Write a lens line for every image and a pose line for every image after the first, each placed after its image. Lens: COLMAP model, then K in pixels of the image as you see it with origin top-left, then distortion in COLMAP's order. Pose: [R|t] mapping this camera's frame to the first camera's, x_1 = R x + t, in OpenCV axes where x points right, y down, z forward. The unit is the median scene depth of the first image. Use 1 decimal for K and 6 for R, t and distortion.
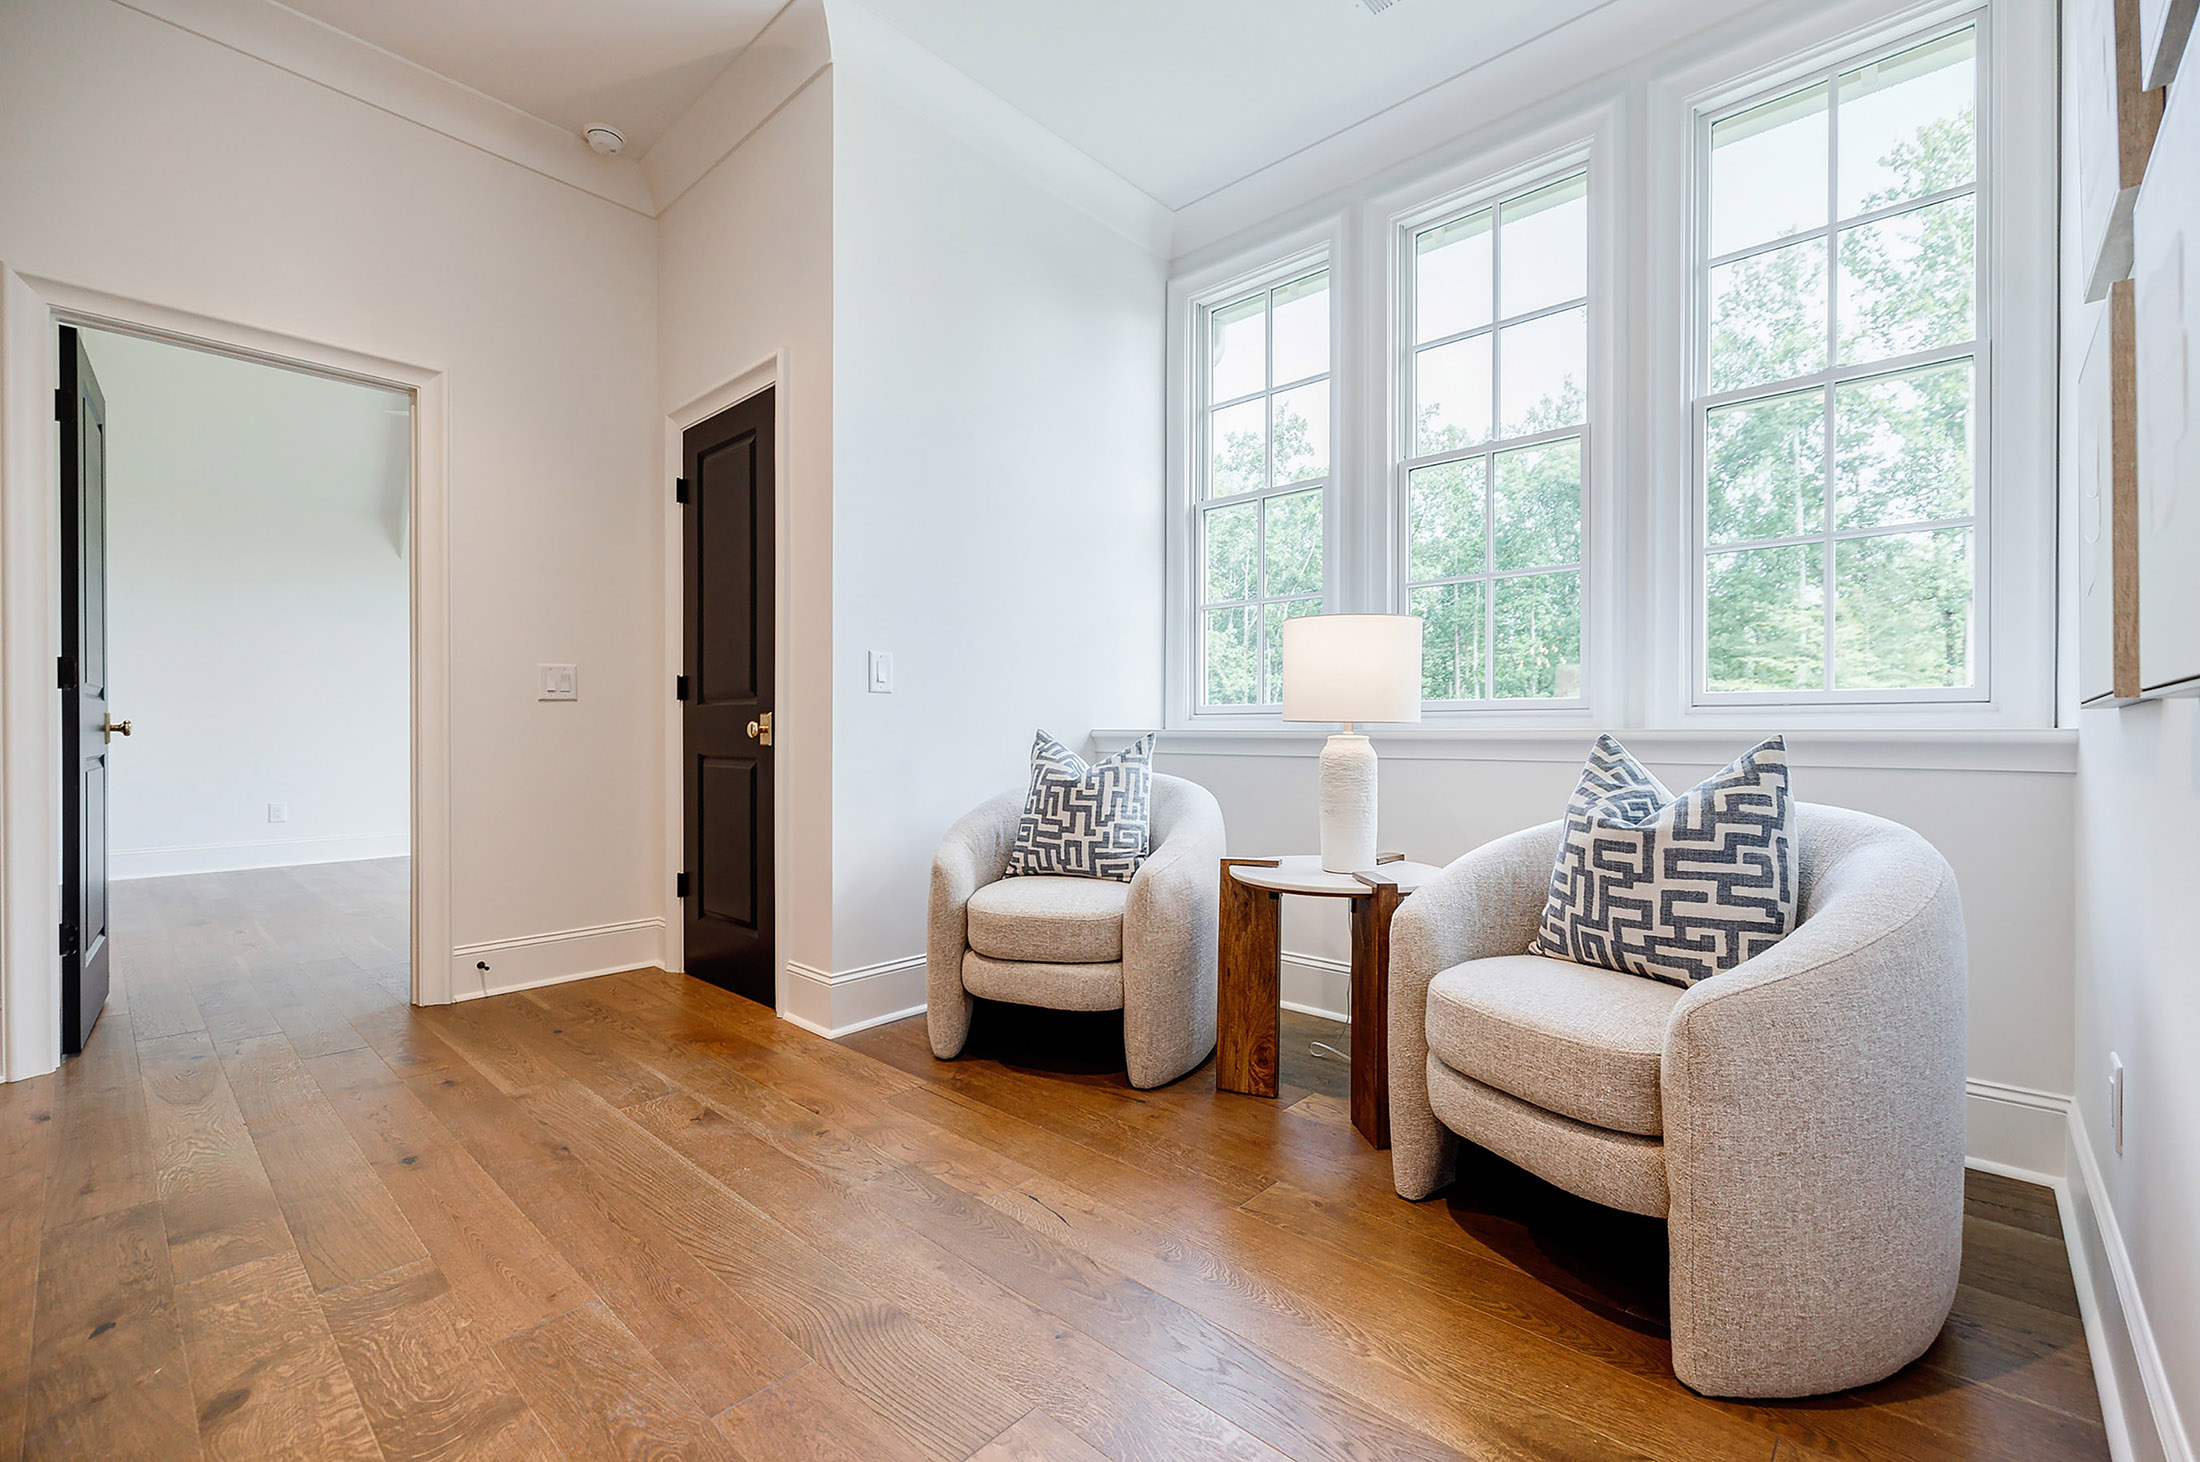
lens RADIAL K [[943.4, 0, 1108.9], [0, 943.4, 735.1], [0, 0, 1]] dist [-0.010678, 0.000592]
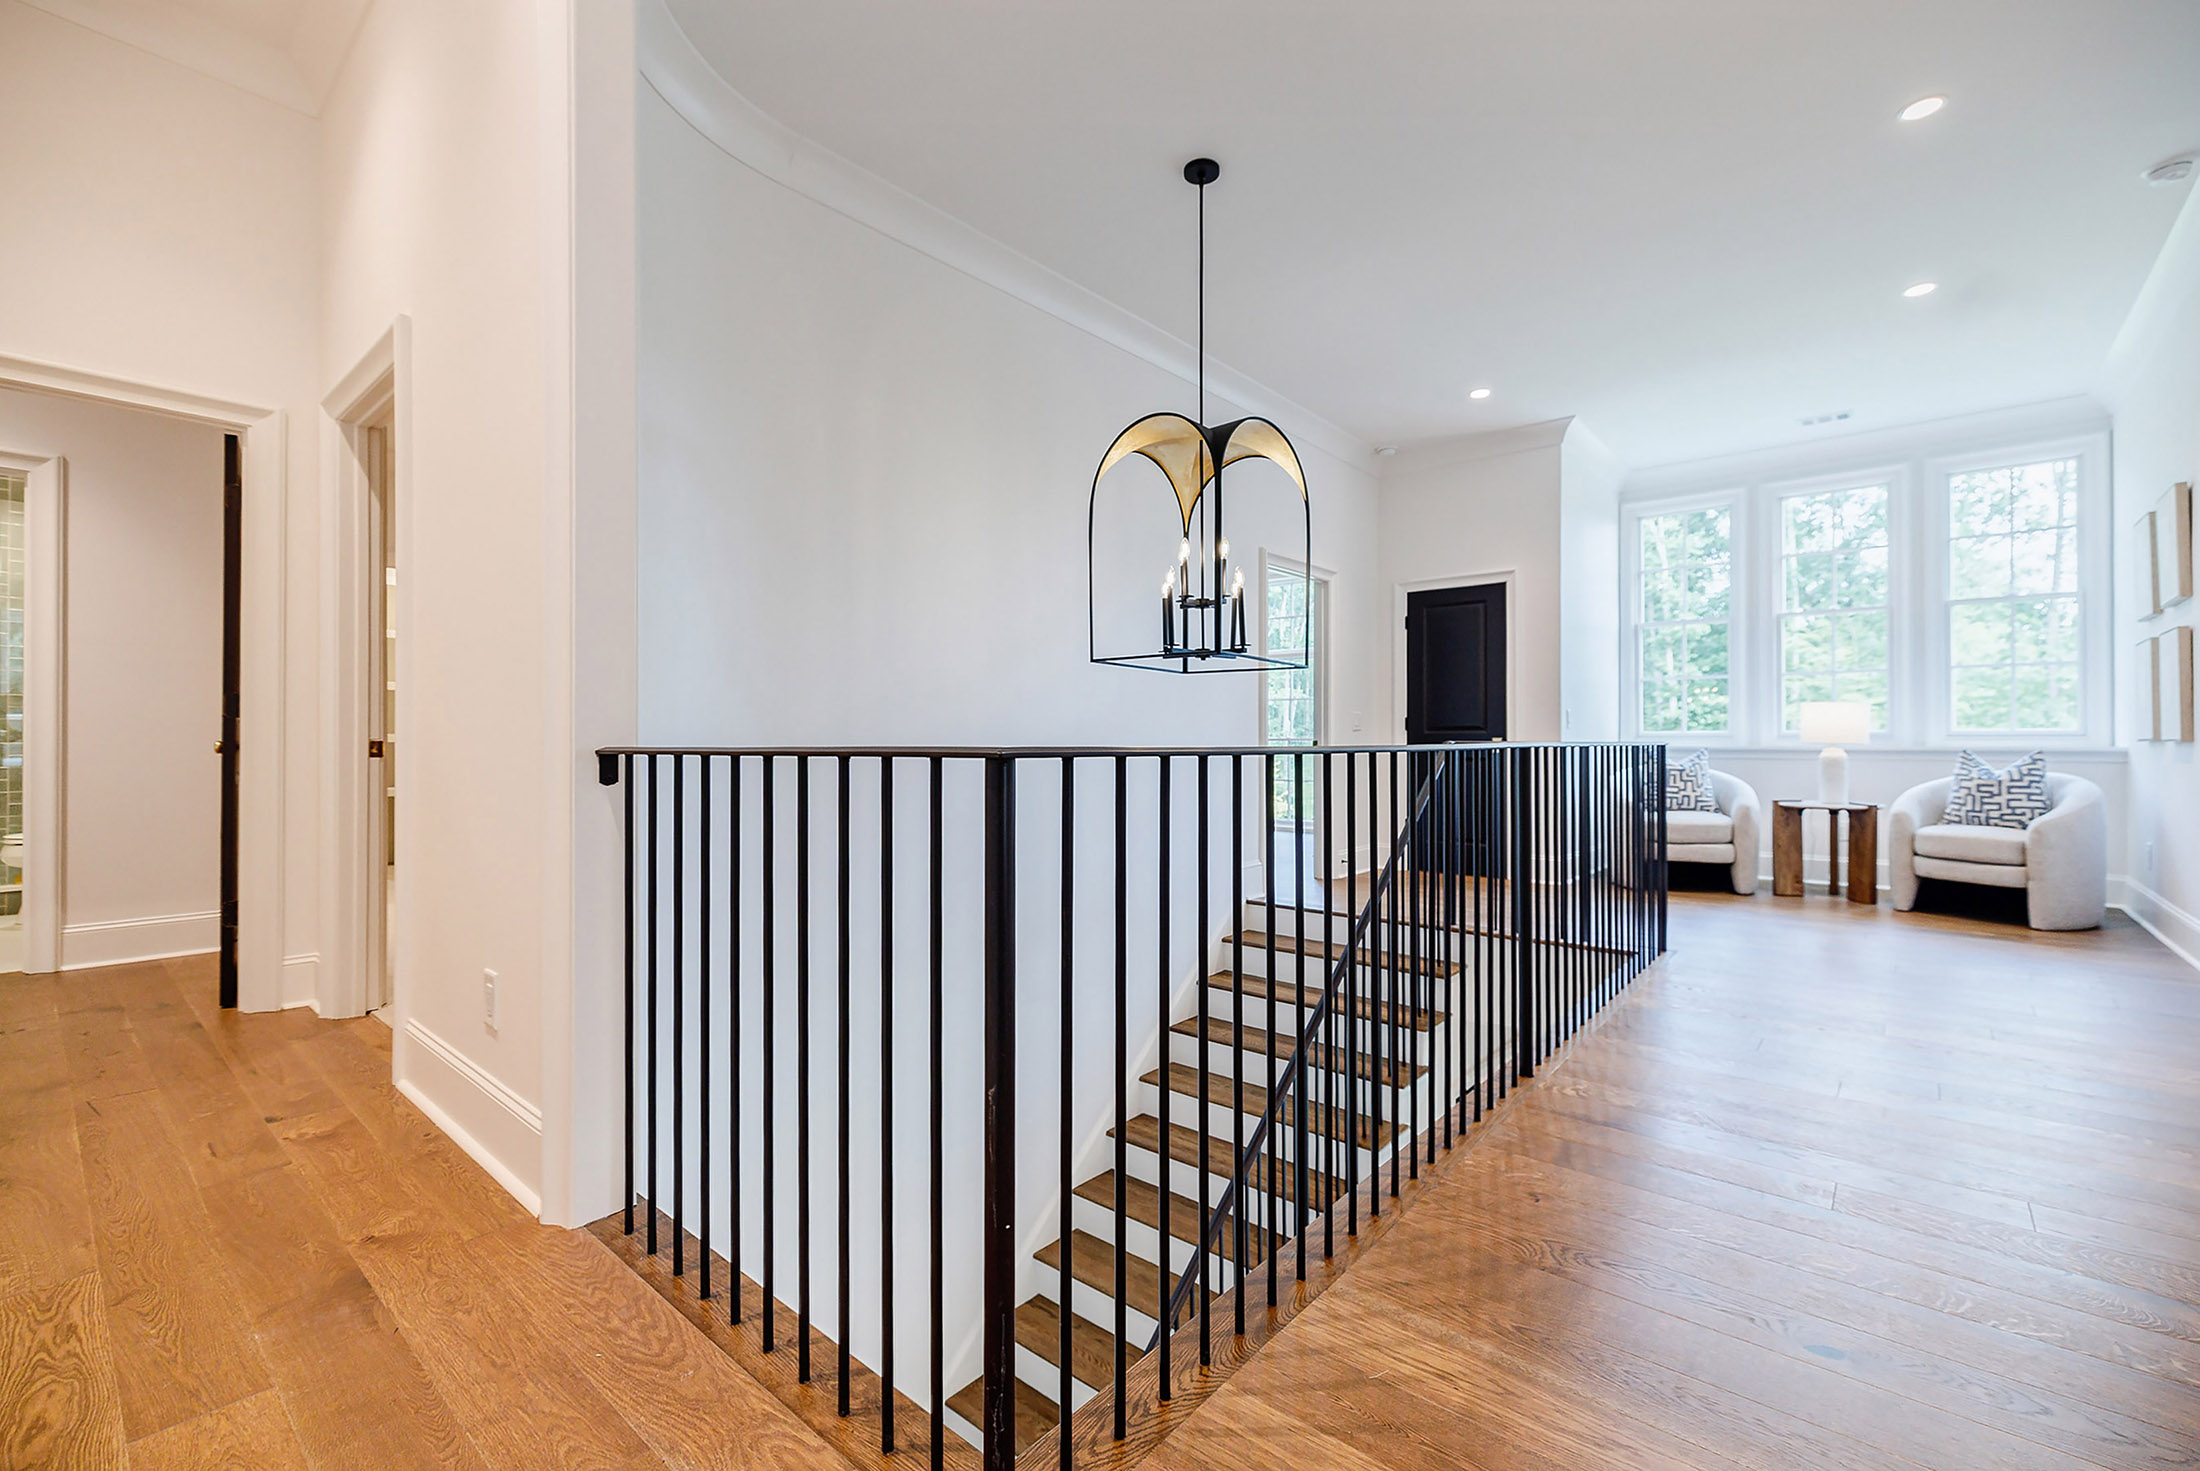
lens RADIAL K [[943.4, 0, 1089.6], [0, 943.4, 735.0], [0, 0, 1]] dist [-0.010678, 0.000592]
pose [[0.999865, 0.001536, 0.016333, -2.470844], [-0.001359, 0.999941, -0.010816, -0.009166], [-0.016349, 0.010792, 0.999808, -2.029620]]
